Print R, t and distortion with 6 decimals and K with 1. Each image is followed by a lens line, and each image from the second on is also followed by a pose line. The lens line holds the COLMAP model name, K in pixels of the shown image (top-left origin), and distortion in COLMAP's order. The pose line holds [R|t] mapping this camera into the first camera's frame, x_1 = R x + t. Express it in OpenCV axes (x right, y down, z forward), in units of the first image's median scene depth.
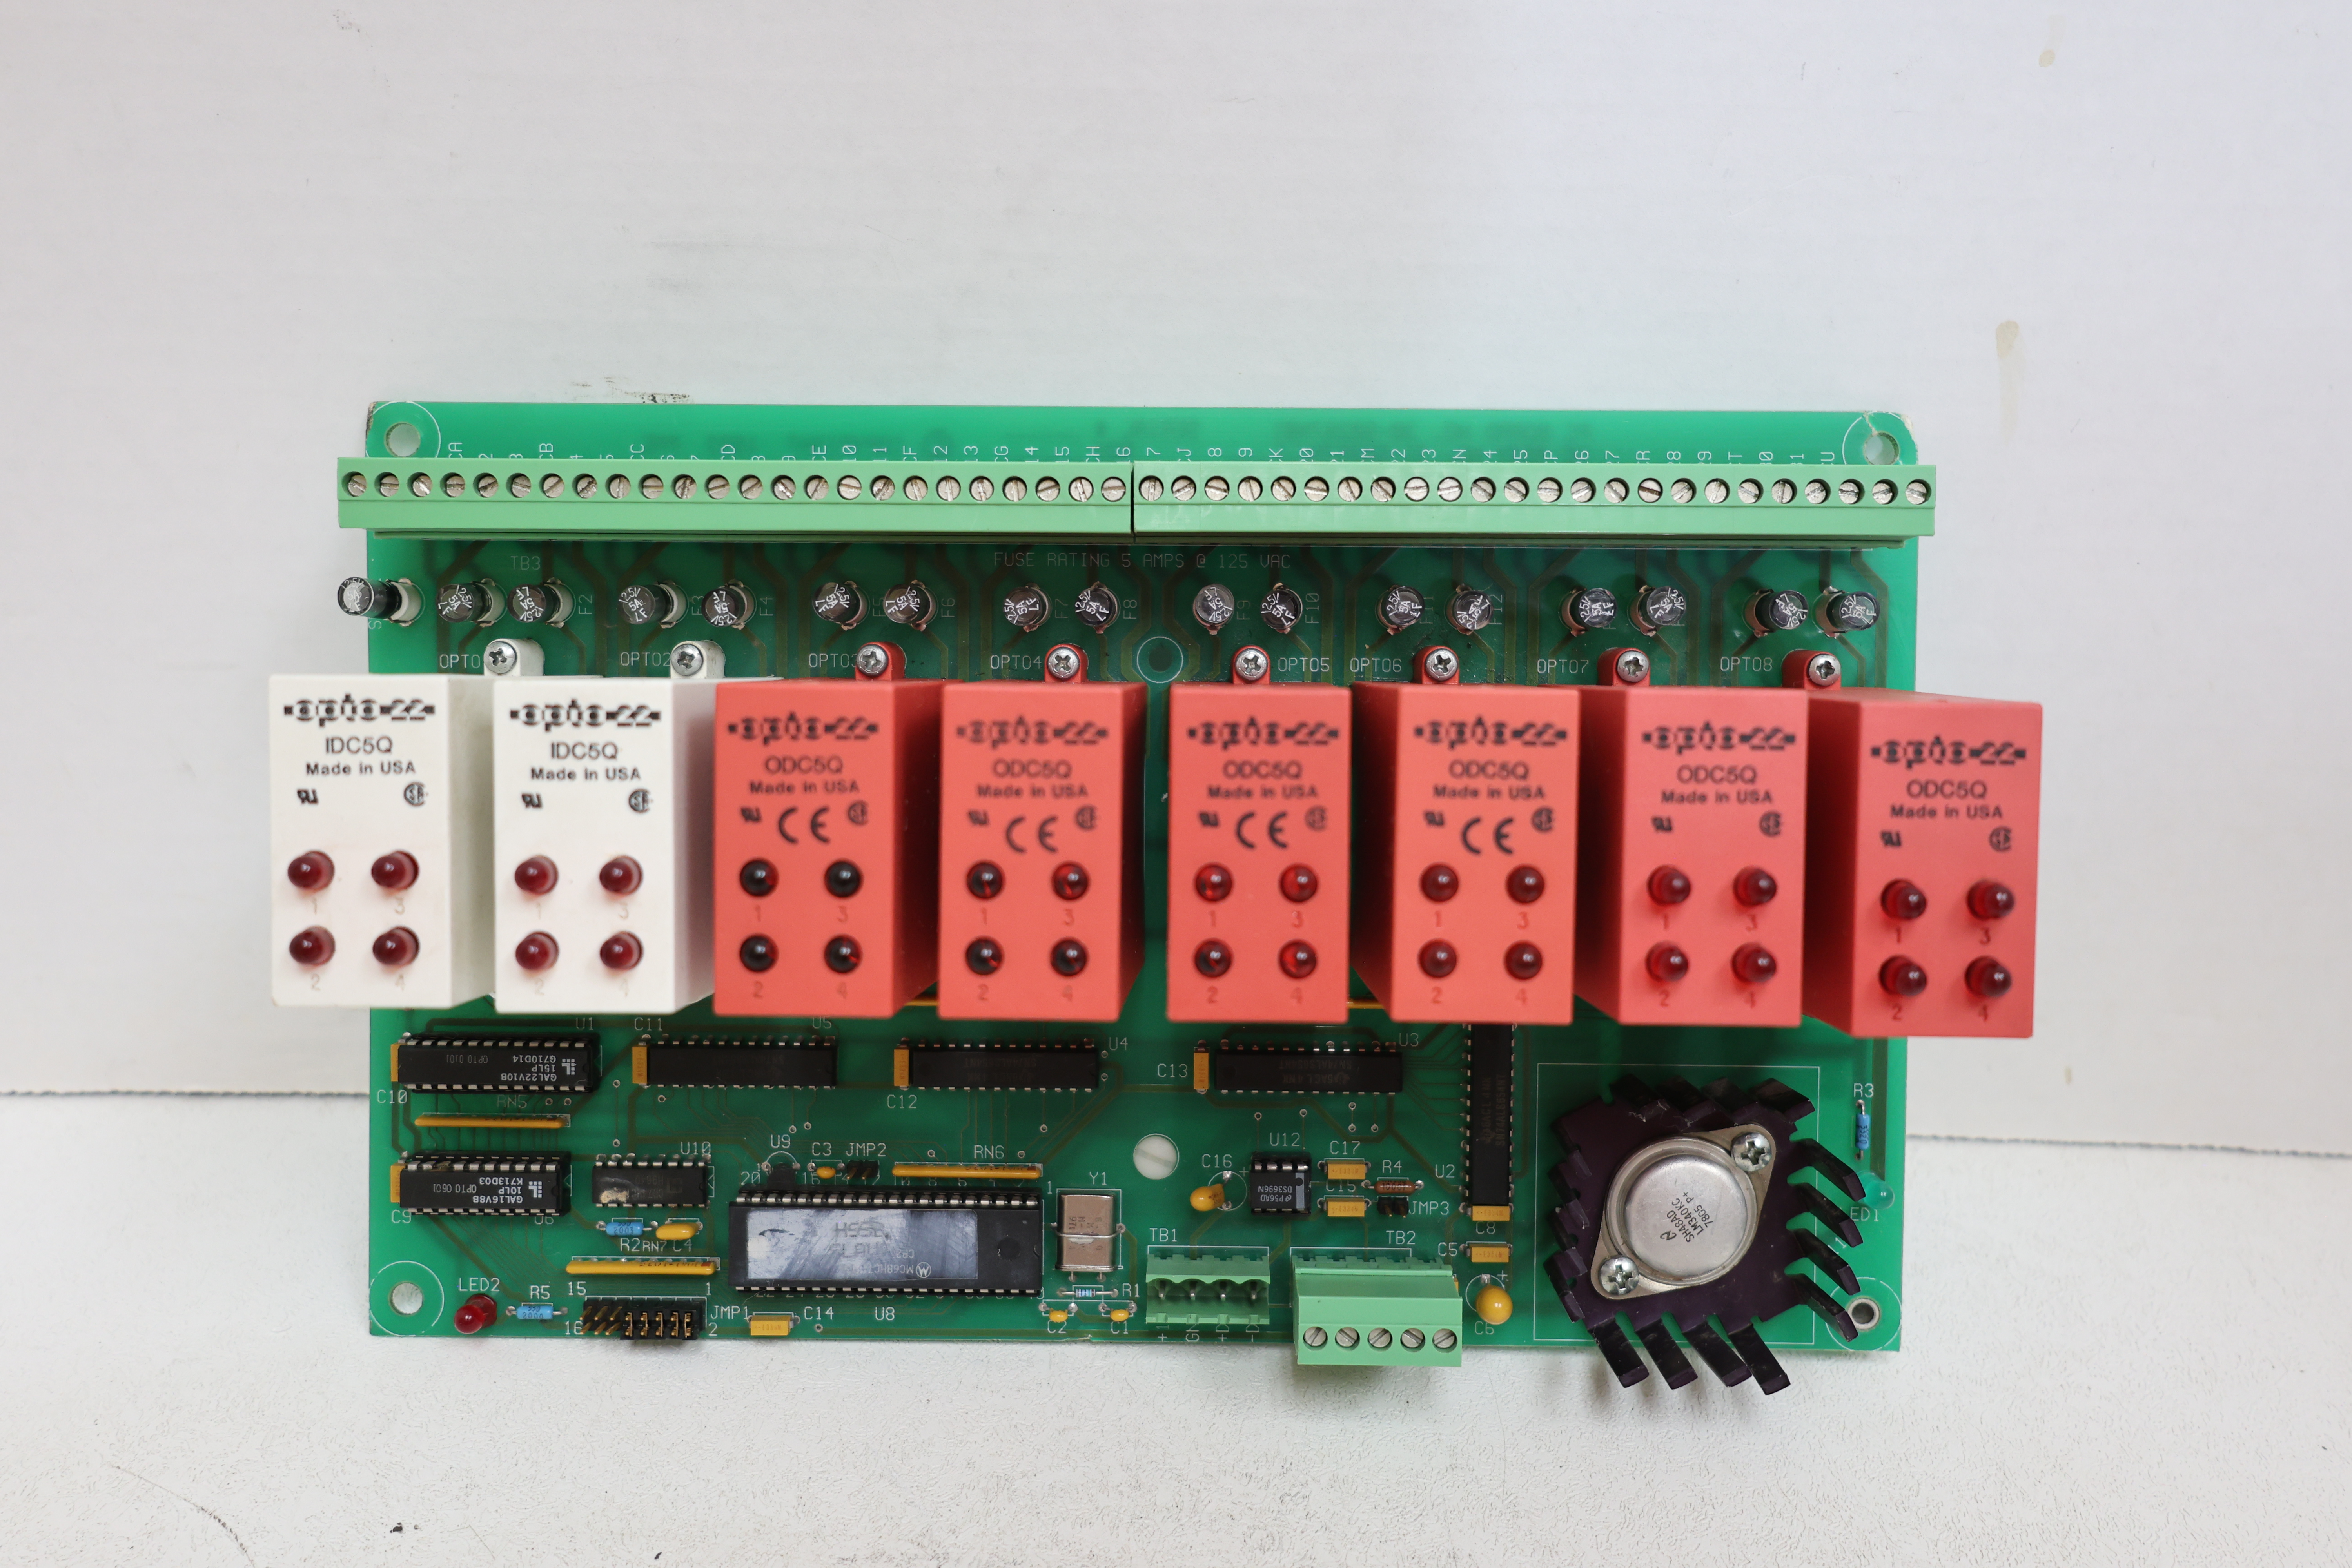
lens RADIAL K [[2117.5, 0, 1176.0], [0, 2117.5, 784.0], [0, 0, 1]] dist [0.021650, -0.014024]
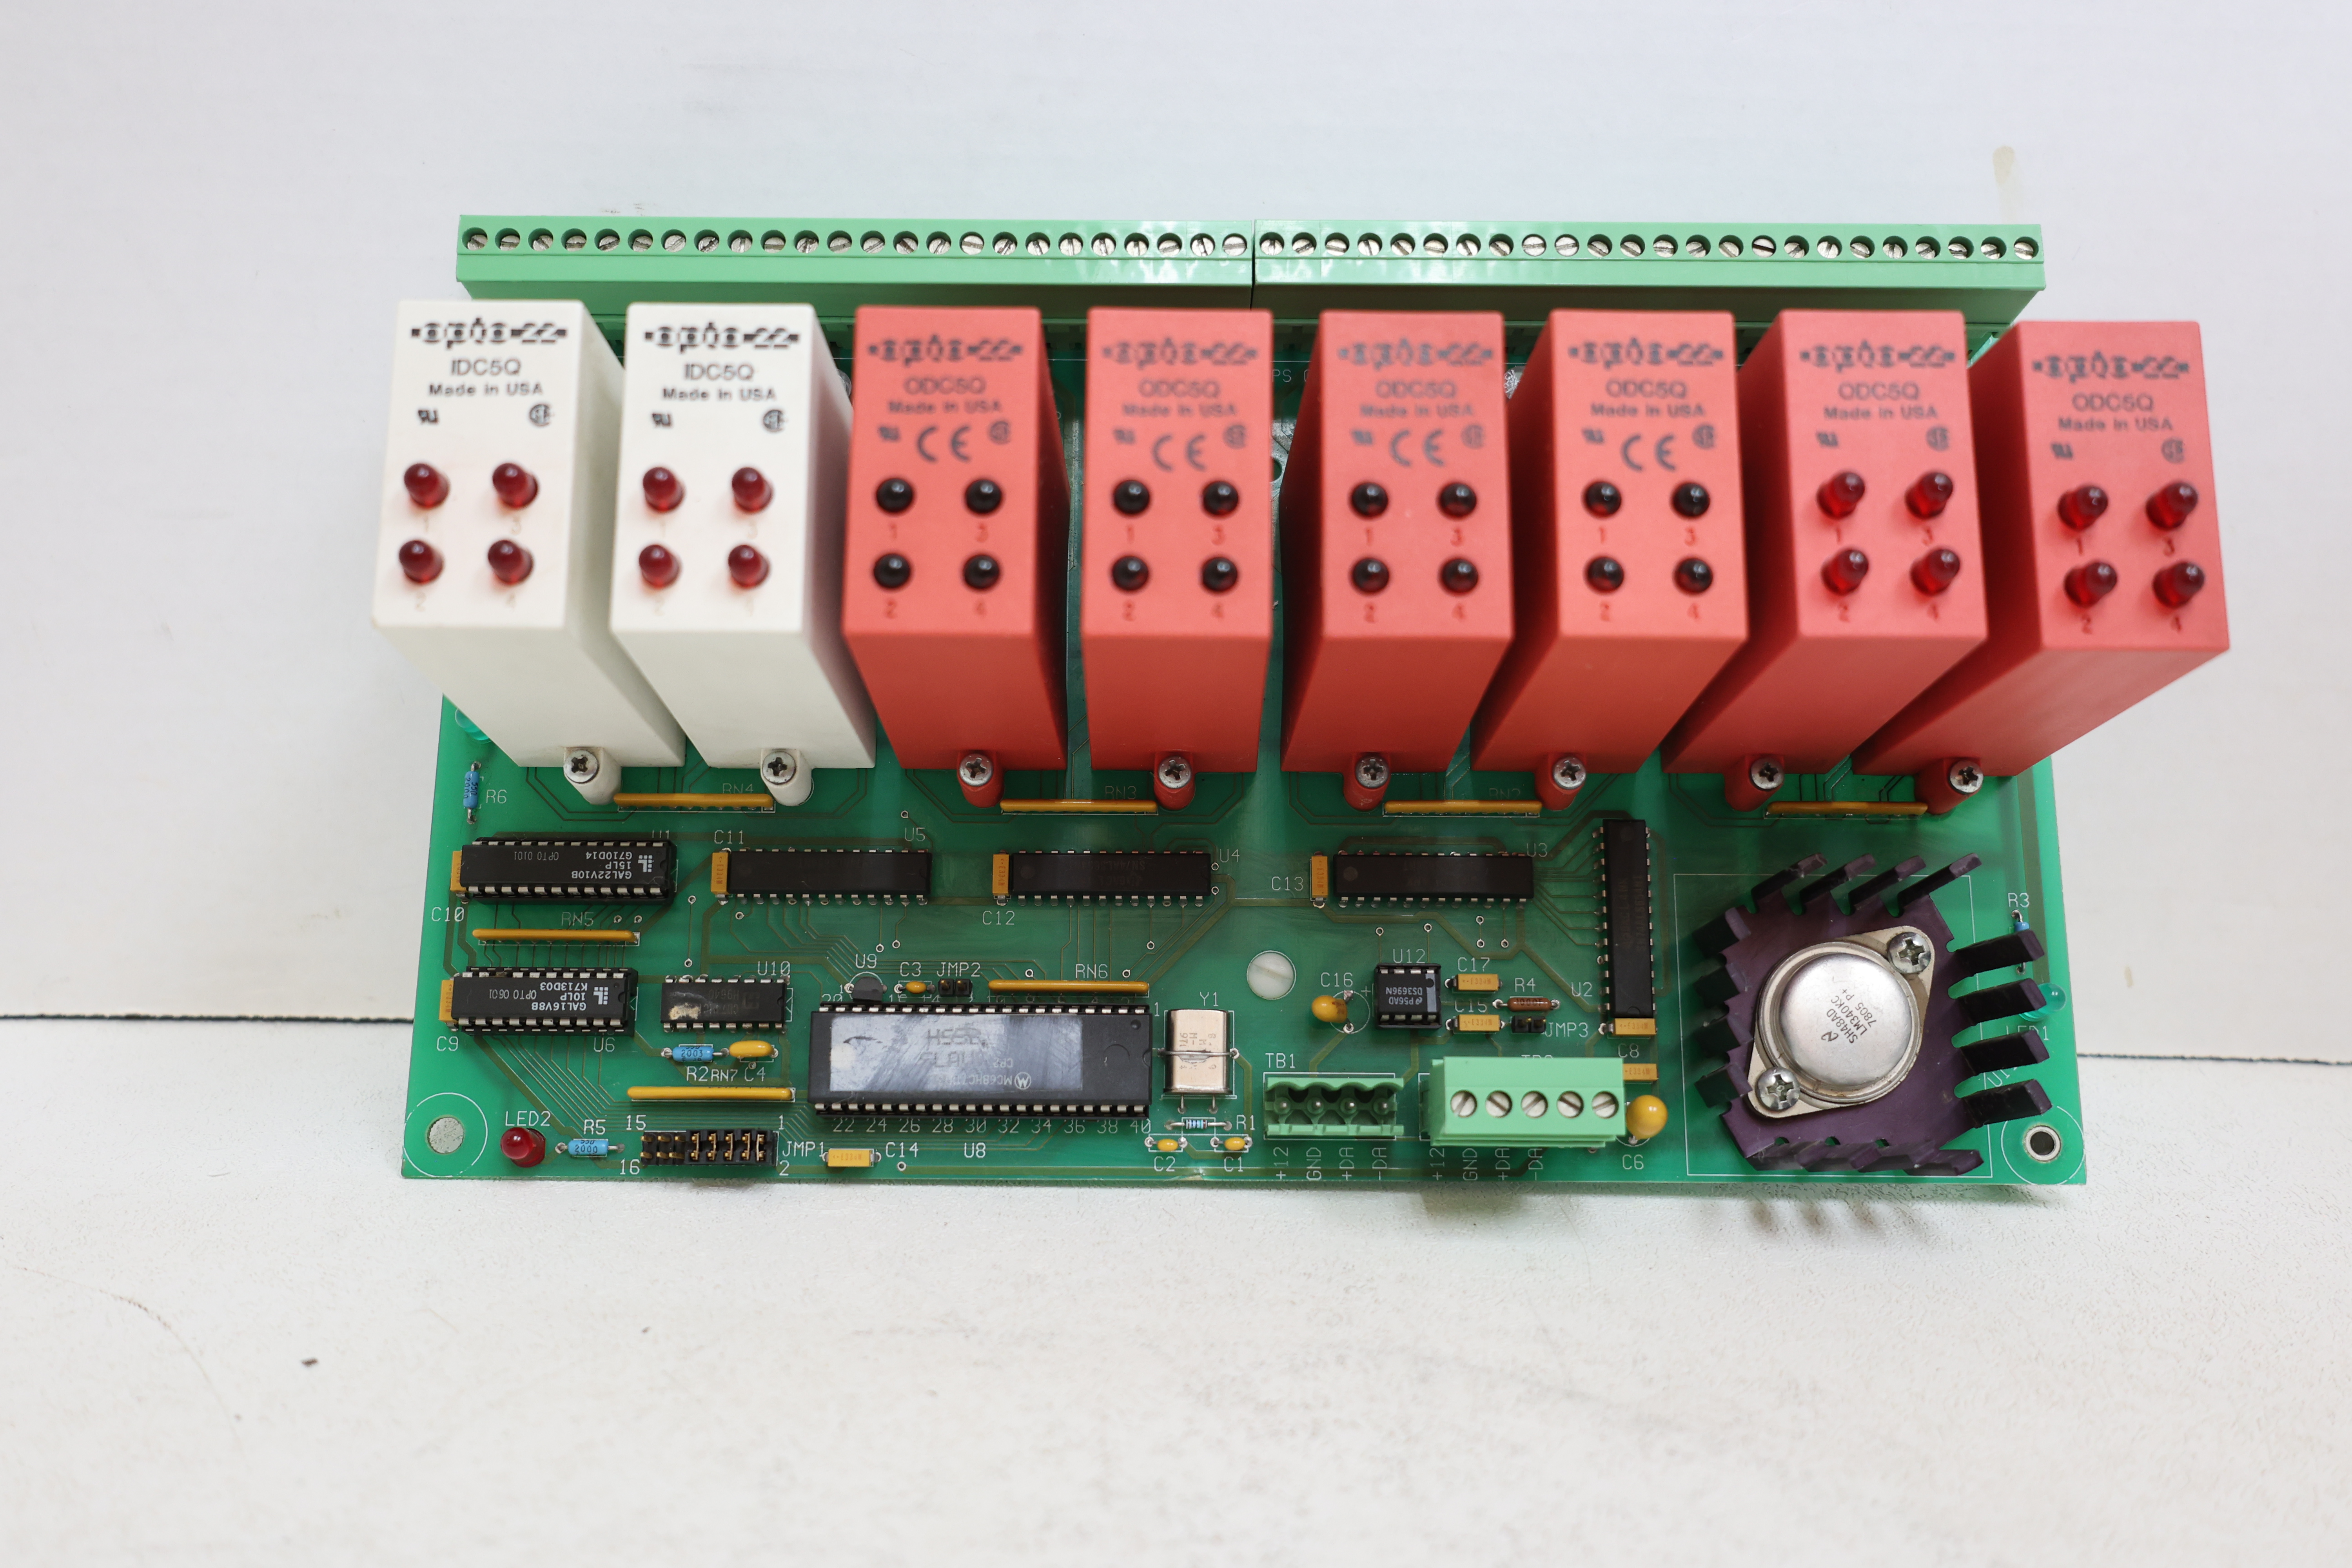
lens RADIAL K [[2117.5, 0, 1176.0], [0, 2117.5, 784.0], [0, 0, 1]] dist [0.021650, -0.014024]
pose [[0.999697, 0.000947, 0.024612, -0.075812], [0.005295, 0.967635, -0.252297, 0.336448], [-0.024054, 0.252351, 0.967337, 0.082652]]
